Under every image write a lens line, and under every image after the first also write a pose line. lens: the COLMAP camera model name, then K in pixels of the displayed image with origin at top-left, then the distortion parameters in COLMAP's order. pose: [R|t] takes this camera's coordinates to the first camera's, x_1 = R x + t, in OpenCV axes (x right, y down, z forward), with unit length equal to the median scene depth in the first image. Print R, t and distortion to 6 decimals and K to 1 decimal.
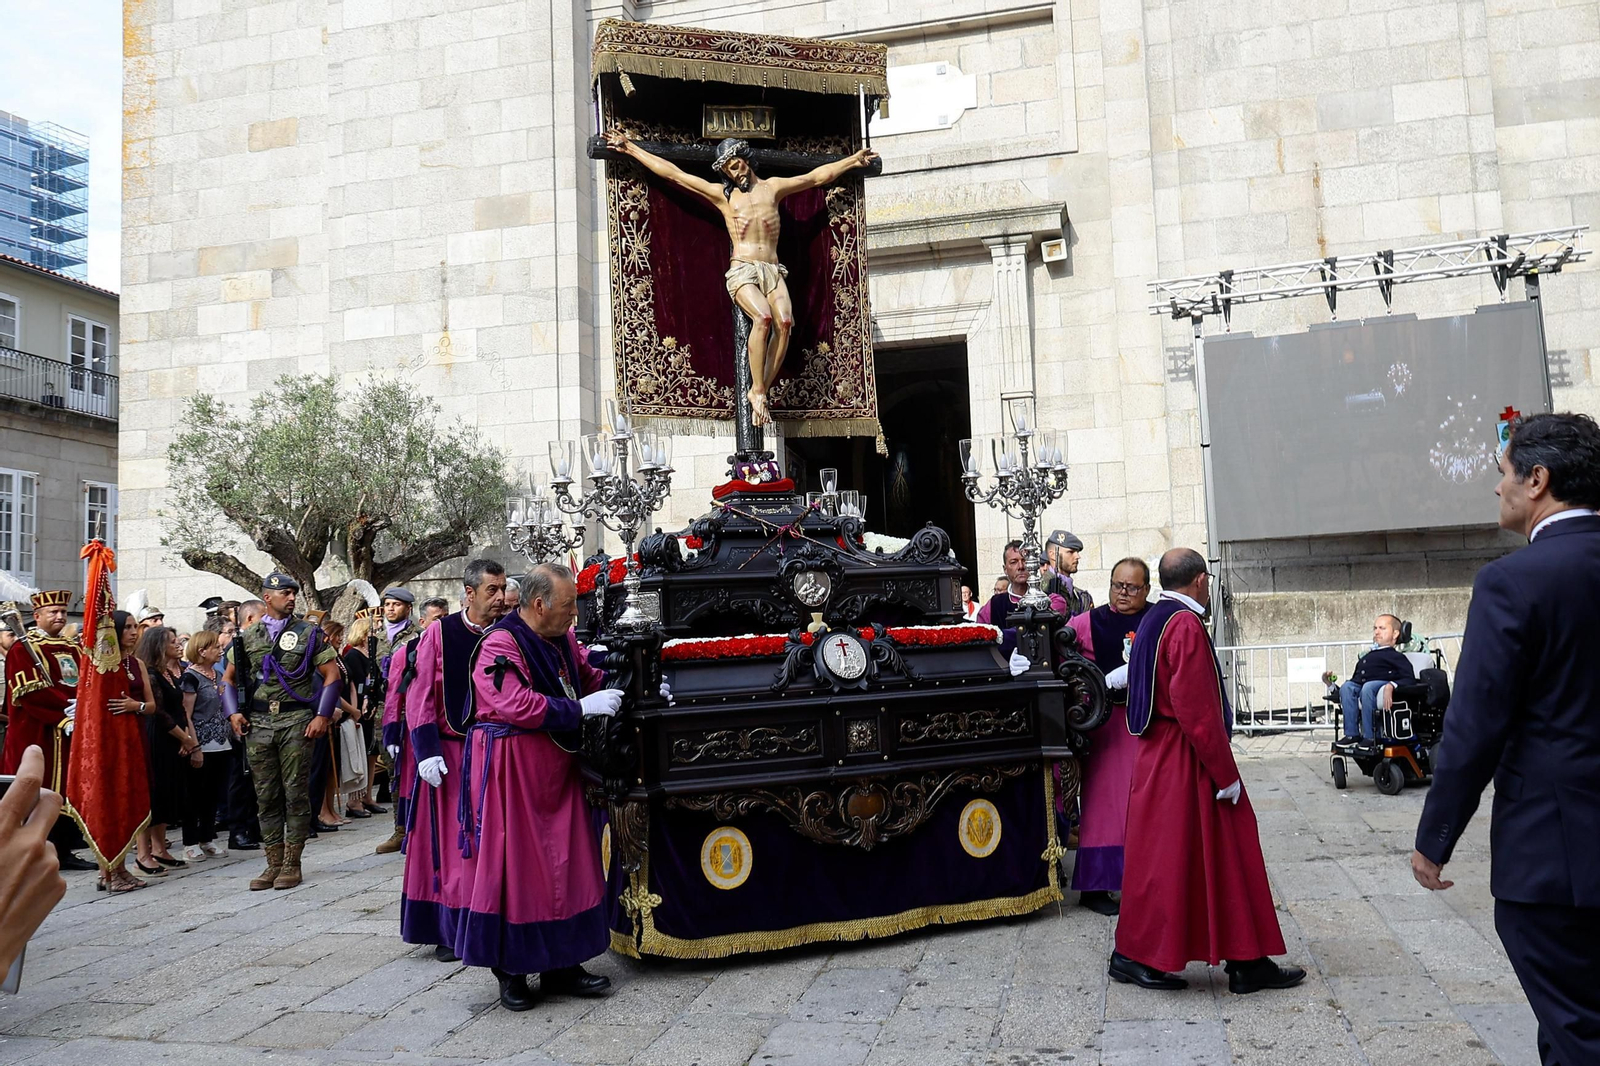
lens RADIAL K [[1262.4, 0, 810.4], [0, 1262.4, 532.7], [0, 0, 1]] dist [0.000529, 0.005349]
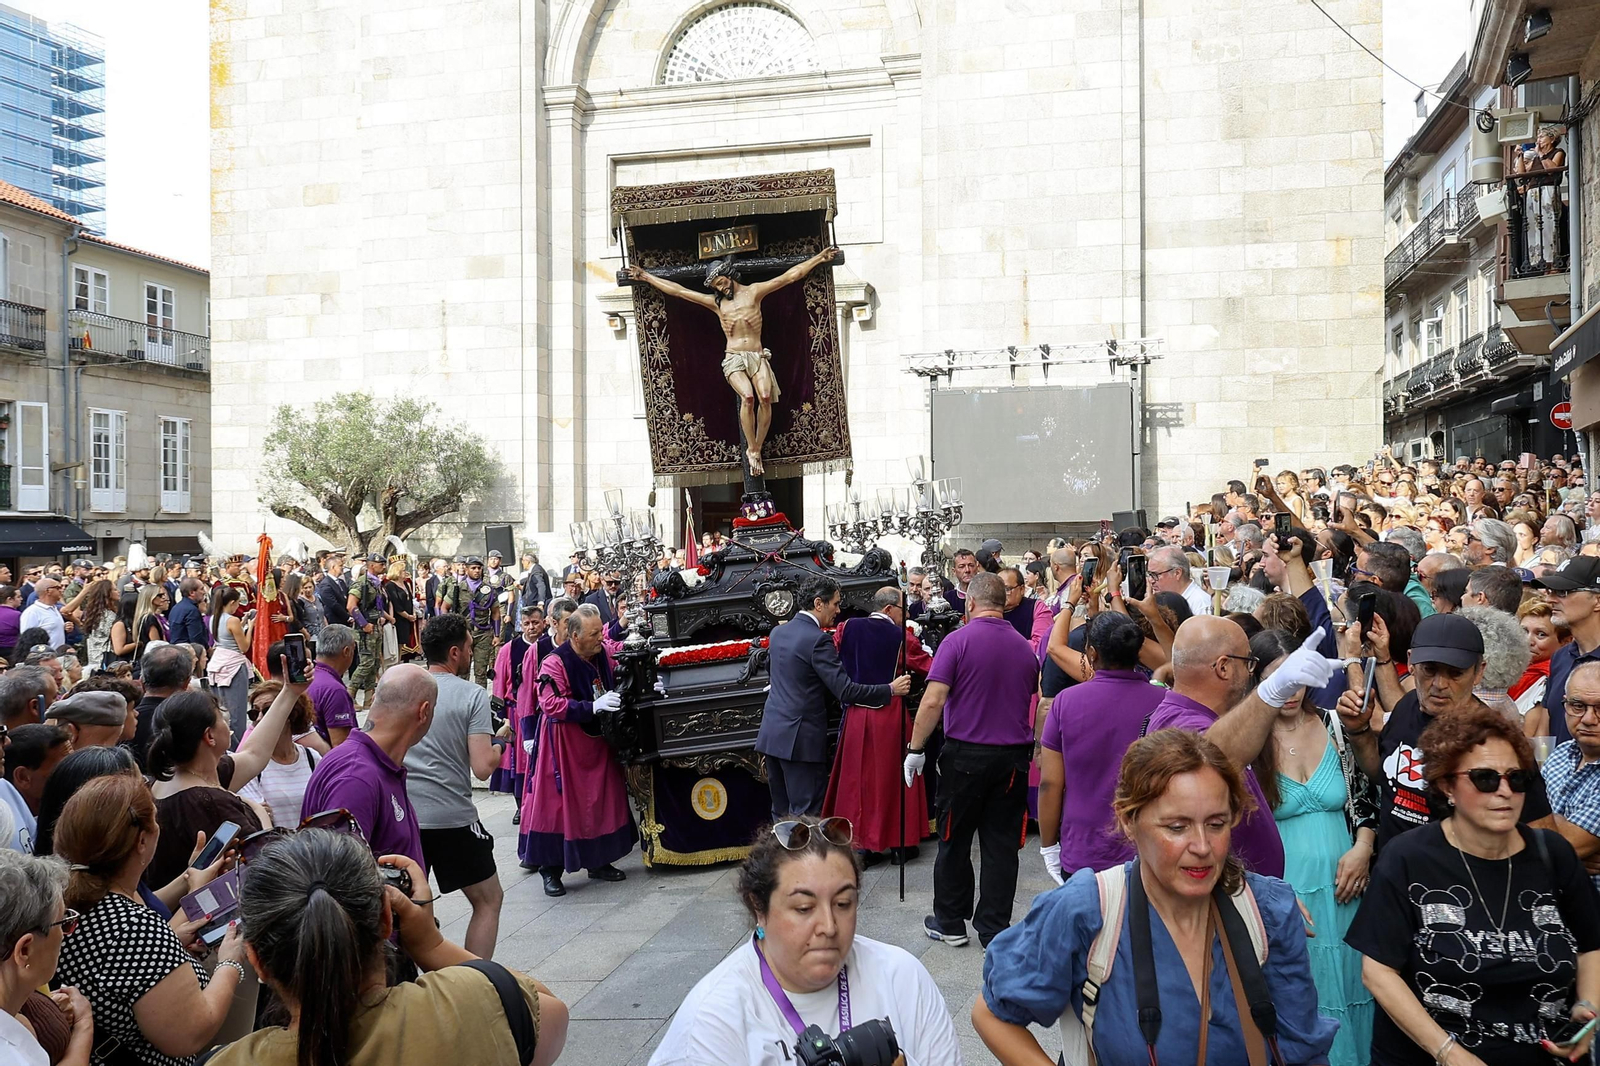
lens RADIAL K [[1272.9, 0, 800.0], [0, 1272.9, 533.0], [0, 0, 1]] dist [0.001003, 0.002491]
pose [[0.999523, 0.030102, -0.006917, 0.135430], [-0.029376, 0.995670, 0.088197, -0.095889], [0.009542, -0.087952, 0.996079, -0.471901]]
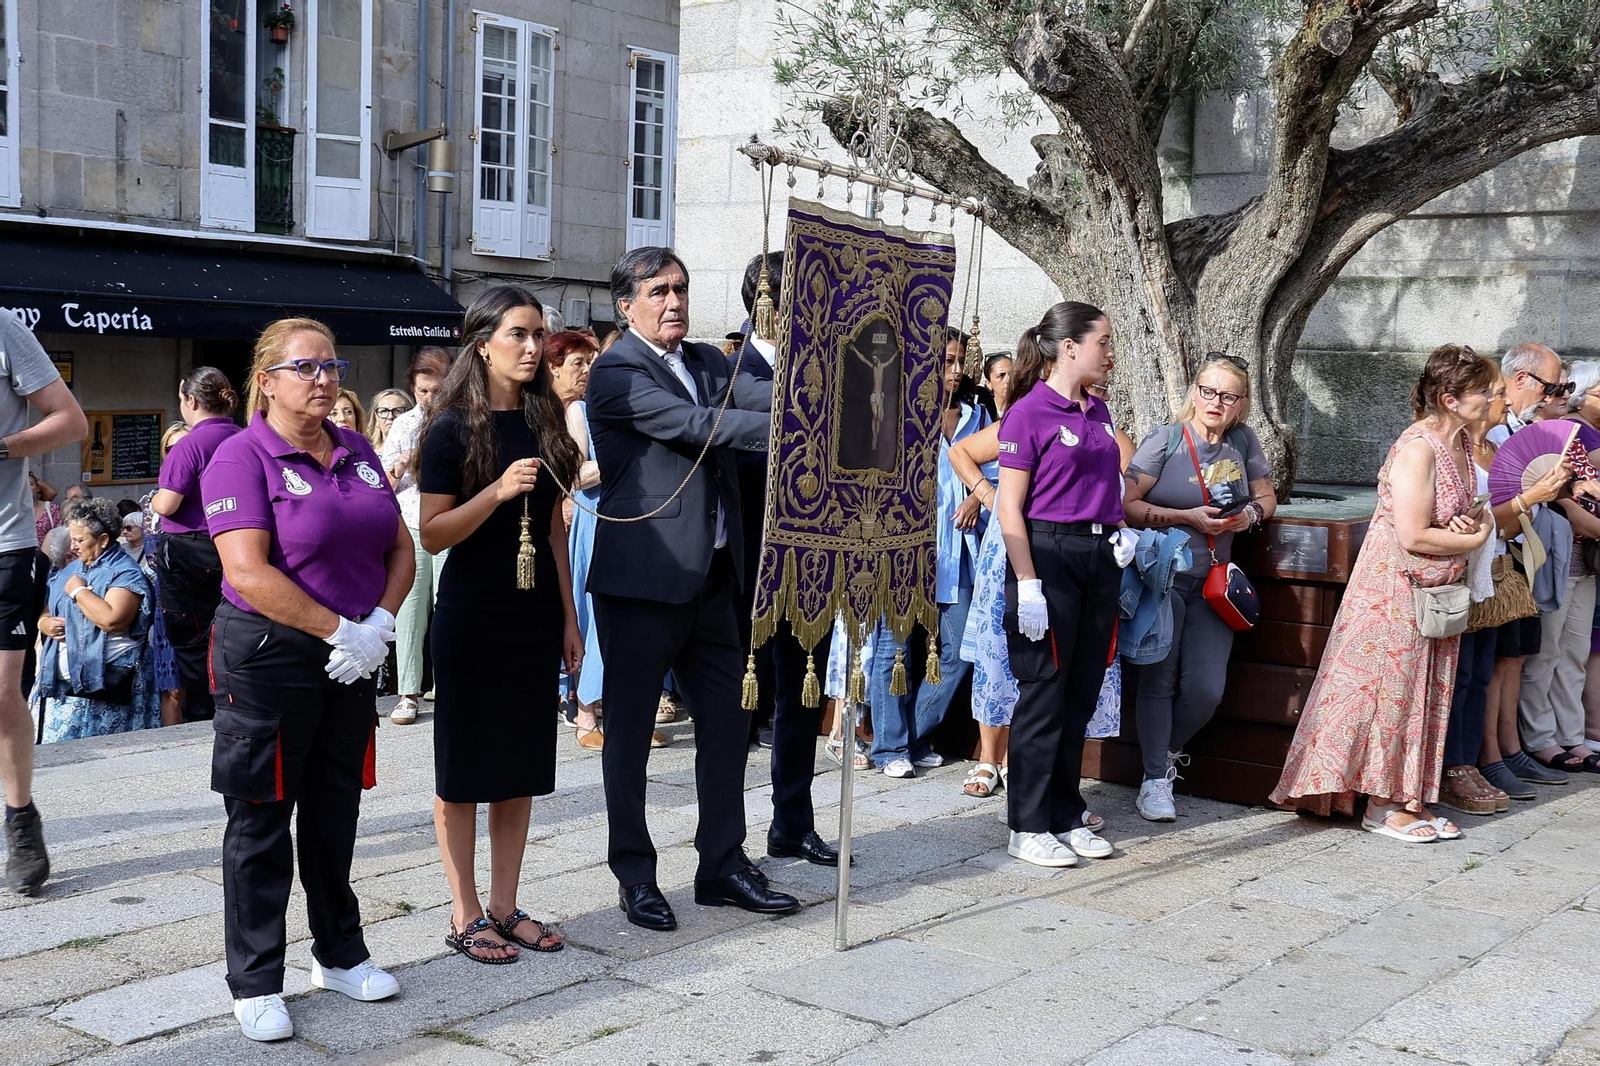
lens RADIAL K [[1897.5, 0, 800.0], [0, 1897.5, 533.0], [0, 0, 1]] dist [-0.003439, 0.025225]
pose [[0.903852, 0.099677, -0.416072, -0.232067], [-0.028316, 0.984287, 0.174290, 0.037889], [0.426907, -0.145751, 0.892473, 0.429854]]
